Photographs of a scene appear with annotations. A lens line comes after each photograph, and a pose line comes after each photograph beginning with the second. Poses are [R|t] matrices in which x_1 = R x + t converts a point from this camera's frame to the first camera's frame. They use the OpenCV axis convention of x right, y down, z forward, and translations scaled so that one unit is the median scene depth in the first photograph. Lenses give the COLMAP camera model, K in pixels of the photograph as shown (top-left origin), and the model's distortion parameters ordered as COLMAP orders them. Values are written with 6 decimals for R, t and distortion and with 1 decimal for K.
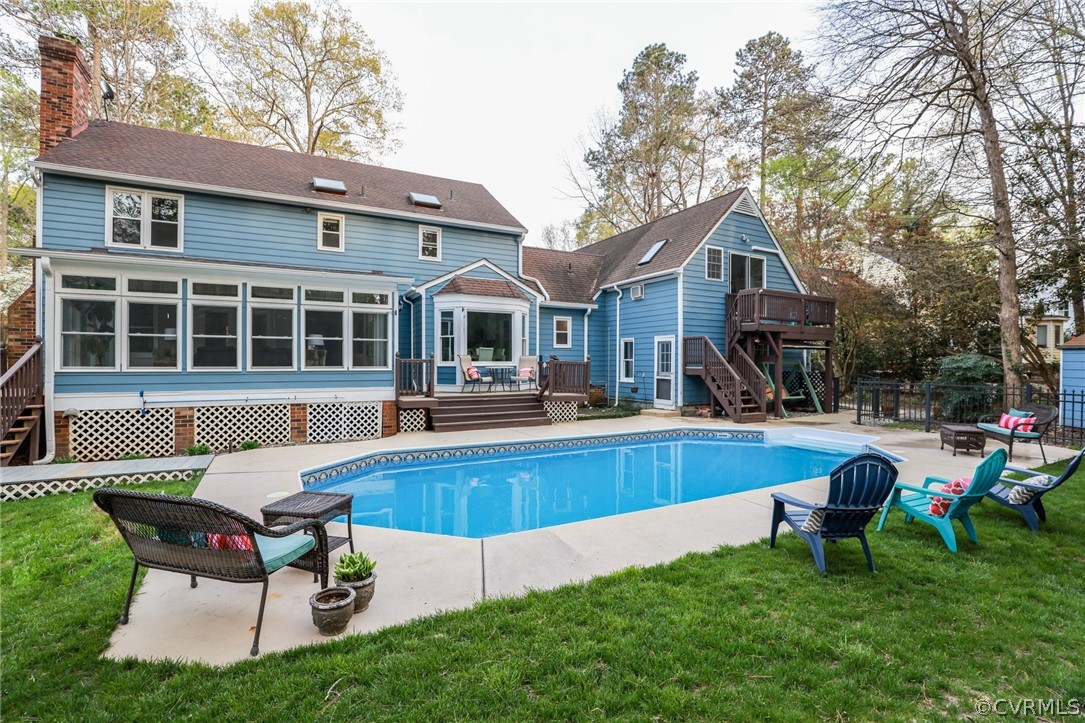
lens RADIAL K [[501.9, 0, 551.5], [0, 501.9, 366.0], [0, 0, 1]] dist [-0.029554, 0.005483]
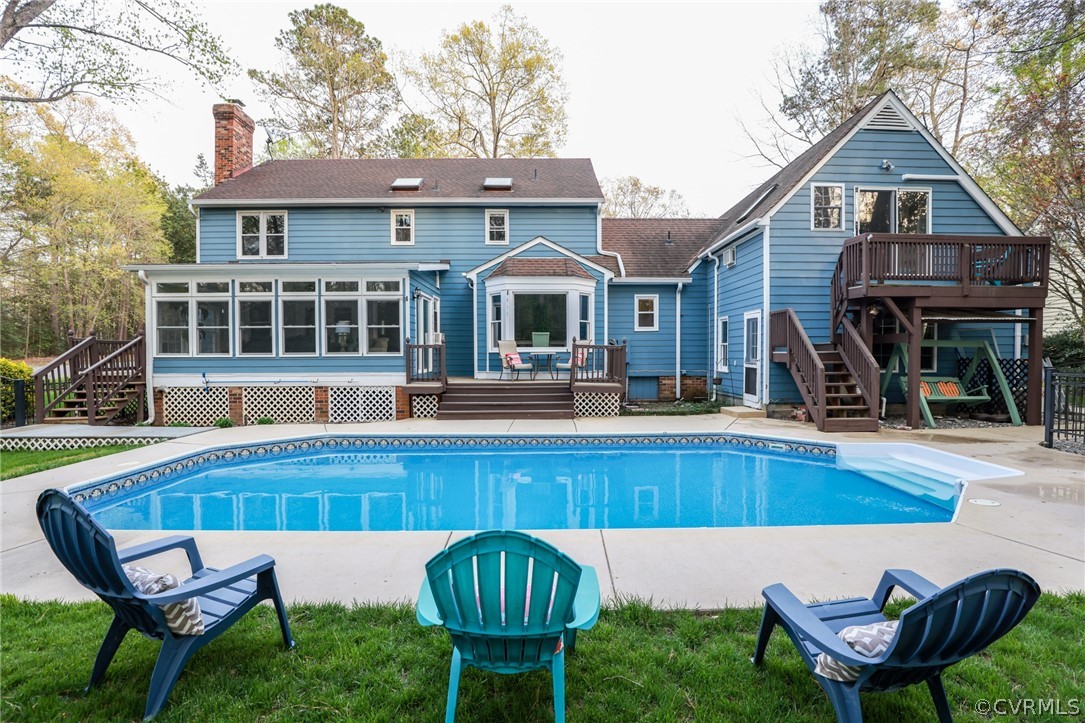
lens RADIAL K [[501.9, 0, 551.5], [0, 501.9, 366.0], [0, 0, 1]] dist [-0.029554, 0.005483]
pose [[0.883464, 0.006220, -0.468458, 0.392618], [0.003137, 0.999811, 0.019191, 0.009611], [0.468488, -0.018424, 0.883277, 0.230355]]
